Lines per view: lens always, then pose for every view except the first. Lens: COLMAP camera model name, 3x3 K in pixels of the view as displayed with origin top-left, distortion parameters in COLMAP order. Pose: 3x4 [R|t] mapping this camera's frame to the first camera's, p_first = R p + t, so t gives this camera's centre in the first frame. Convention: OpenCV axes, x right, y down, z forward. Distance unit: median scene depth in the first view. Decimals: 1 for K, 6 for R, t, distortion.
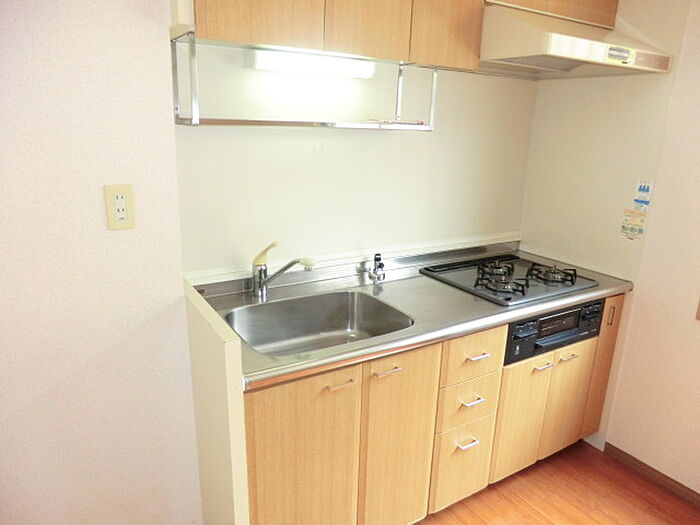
lens RADIAL K [[504.8, 0, 348.3], [0, 504.8, 265.5], [0, 0, 1]] dist [-0.104870, 0.117275]
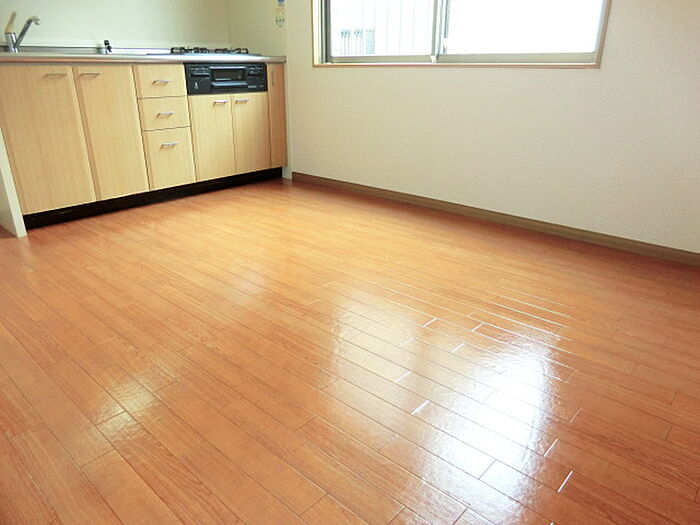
lens RADIAL K [[504.8, 0, 348.3], [0, 504.8, 265.5], [0, 0, 1]] dist [-0.104870, 0.117275]
pose [[0.962376, -0.127947, 0.239712, 0.355473], [0.102933, 0.988115, 0.114164, 0.616021], [-0.251470, -0.085194, 0.964108, -0.723518]]
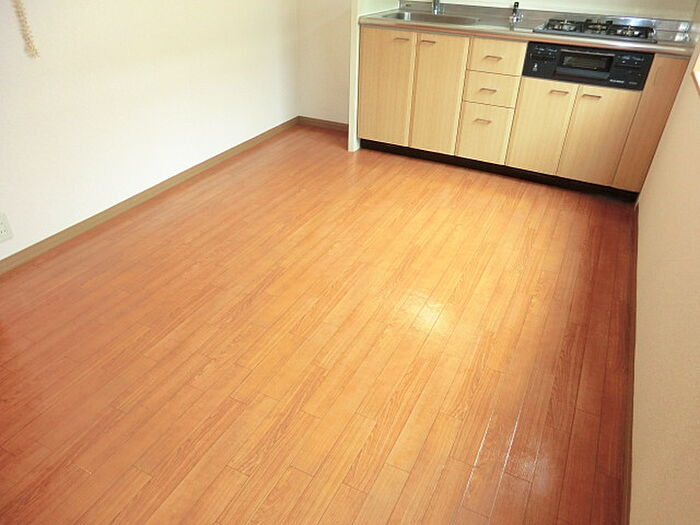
lens RADIAL K [[504.8, 0, 348.3], [0, 504.8, 265.5], [0, 0, 1]] dist [-0.104870, 0.117275]
pose [[0.523264, 0.449801, -0.723792, 1.366008], [-0.241696, 0.892808, 0.380102, 0.271842], [0.817177, -0.023956, 0.575889, -0.293205]]
